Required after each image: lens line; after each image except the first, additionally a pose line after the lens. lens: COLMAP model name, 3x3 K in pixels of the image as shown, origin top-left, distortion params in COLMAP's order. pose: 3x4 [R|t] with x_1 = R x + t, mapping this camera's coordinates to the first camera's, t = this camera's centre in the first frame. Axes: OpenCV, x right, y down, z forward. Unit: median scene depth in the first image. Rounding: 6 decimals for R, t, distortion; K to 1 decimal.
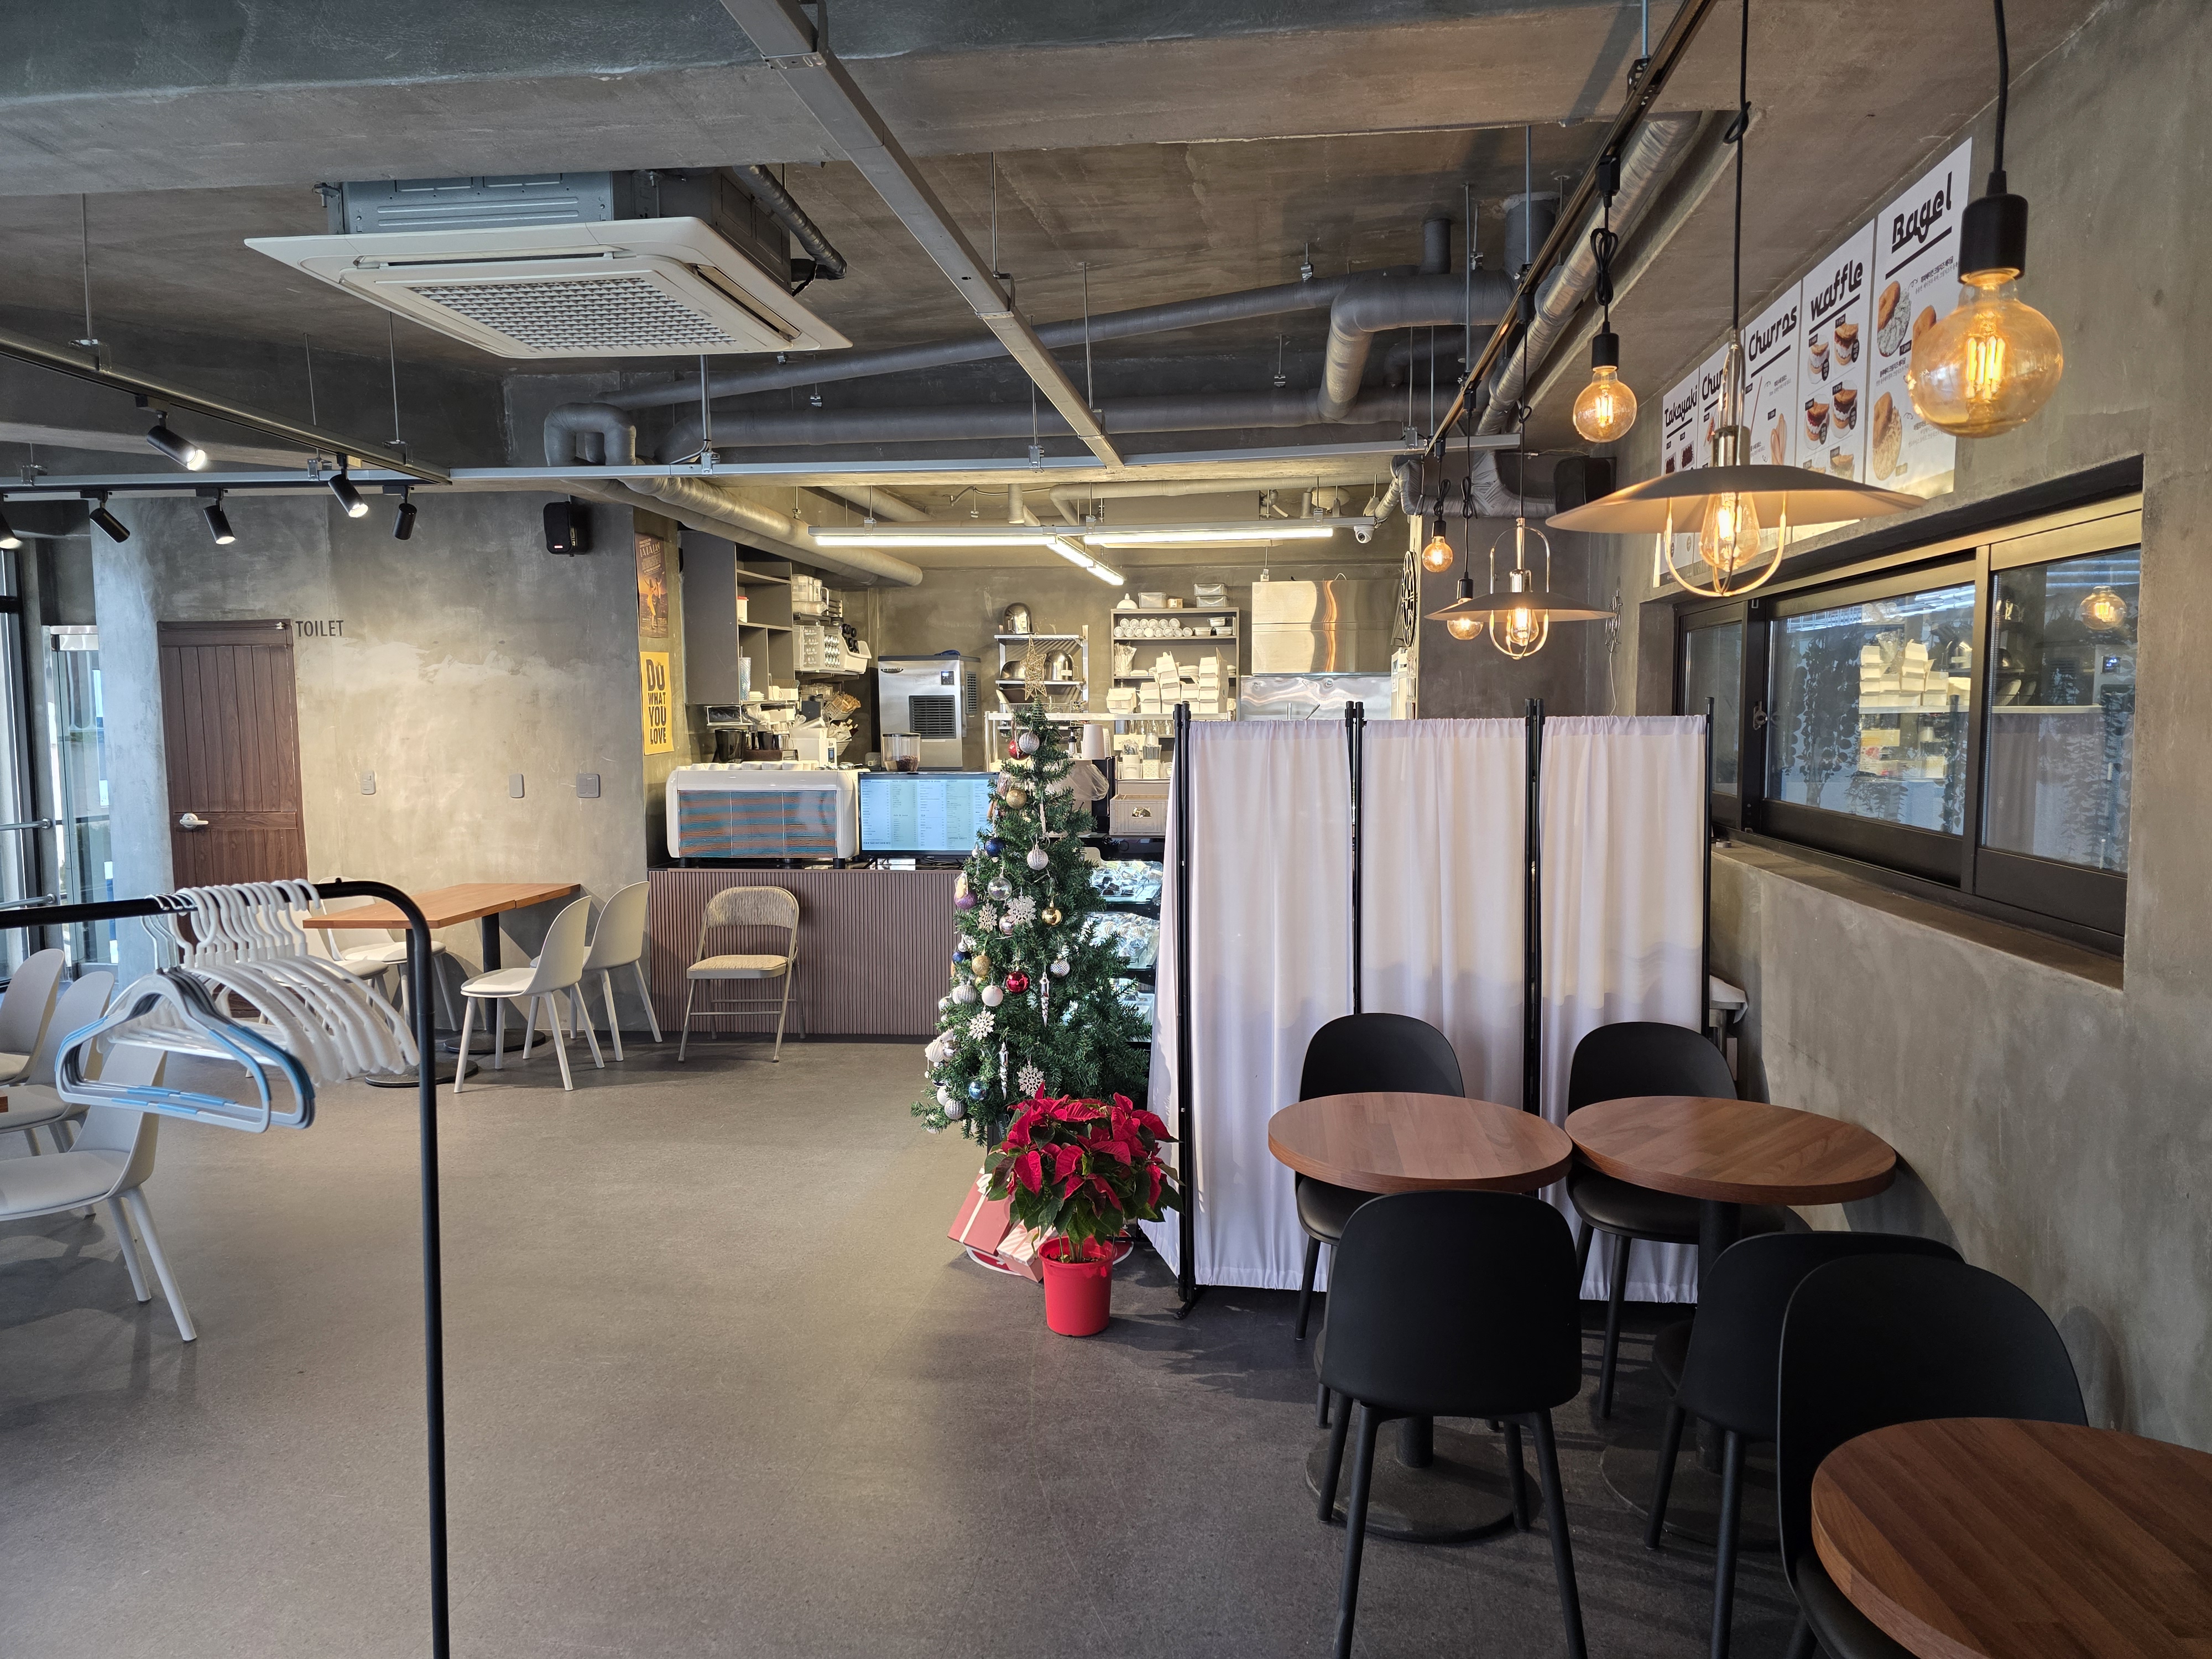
lens RADIAL K [[1494.6, 0, 1107.2], [0, 1494.6, 832.8], [0, 0, 1]] dist [0.063305, -0.050498]
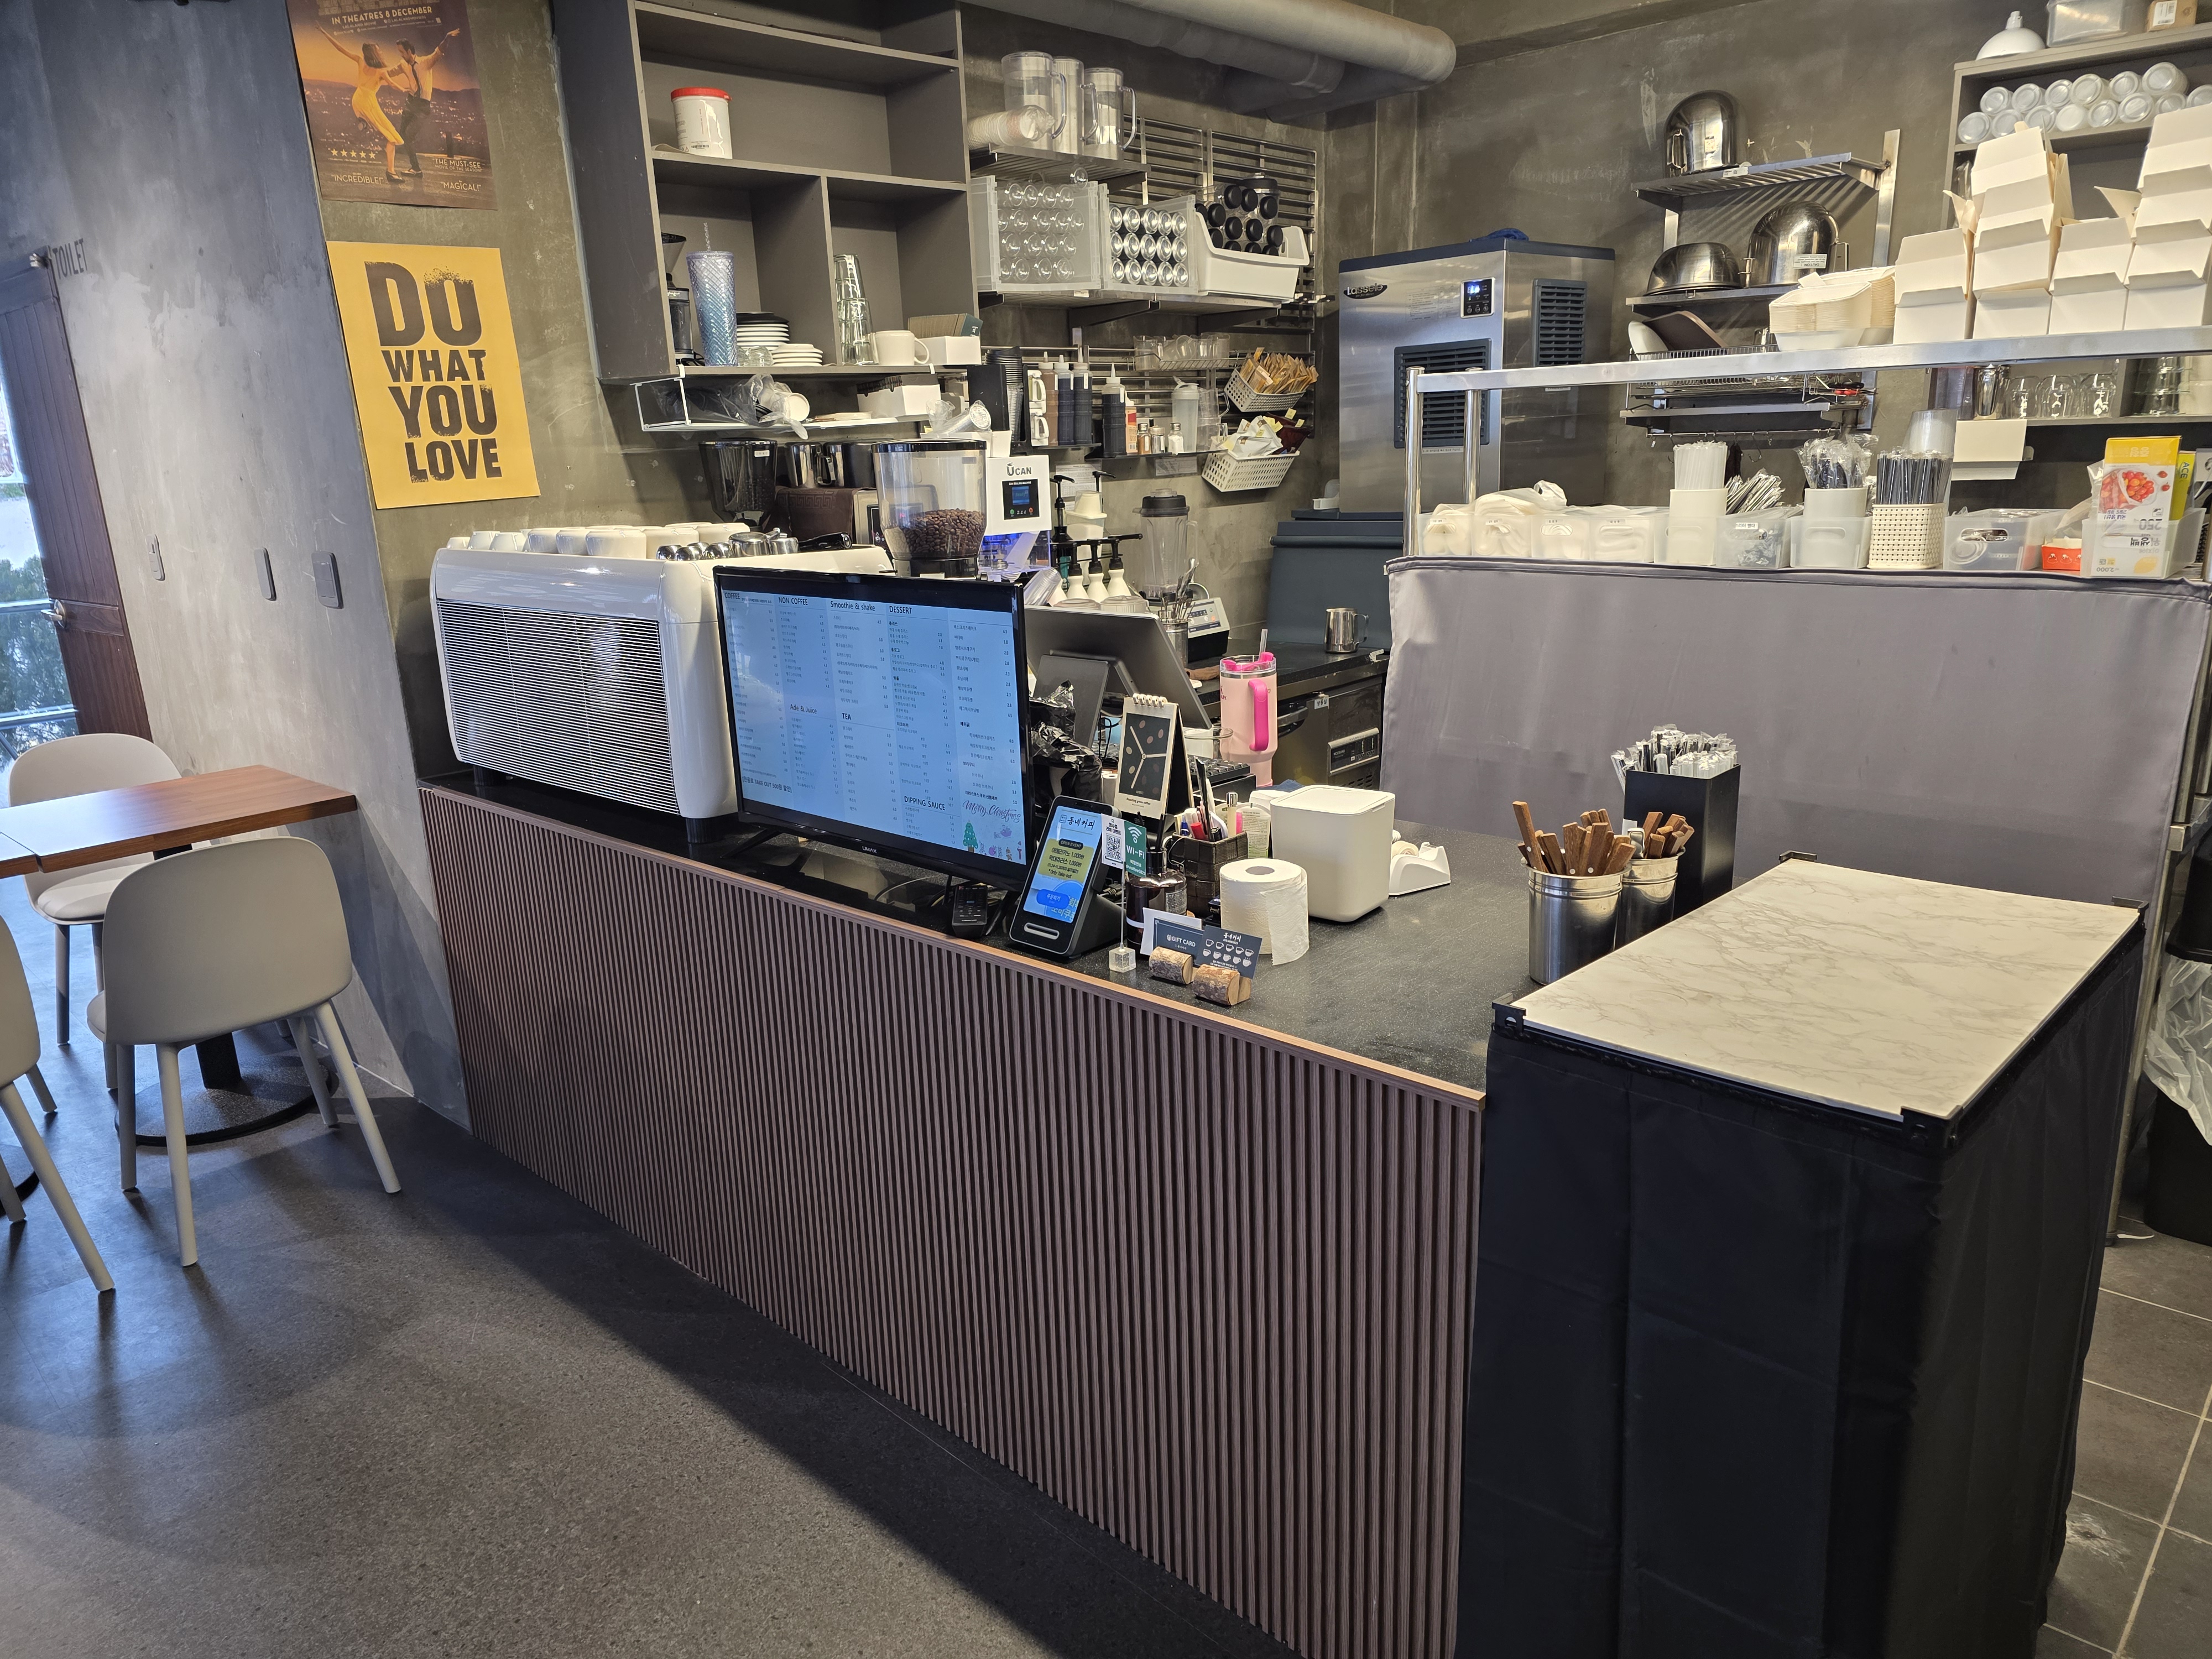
lens RADIAL K [[1494.6, 0, 1102.5], [0, 1494.6, 819.1], [0, 0, 1]] dist [0.063305, -0.050498]
pose [[0.804365, 0.122589, -0.581351, 0.073632], [-0.014950, 0.982348, 0.186462, -0.034894], [0.593947, -0.141292, 0.791999, 0.555452]]
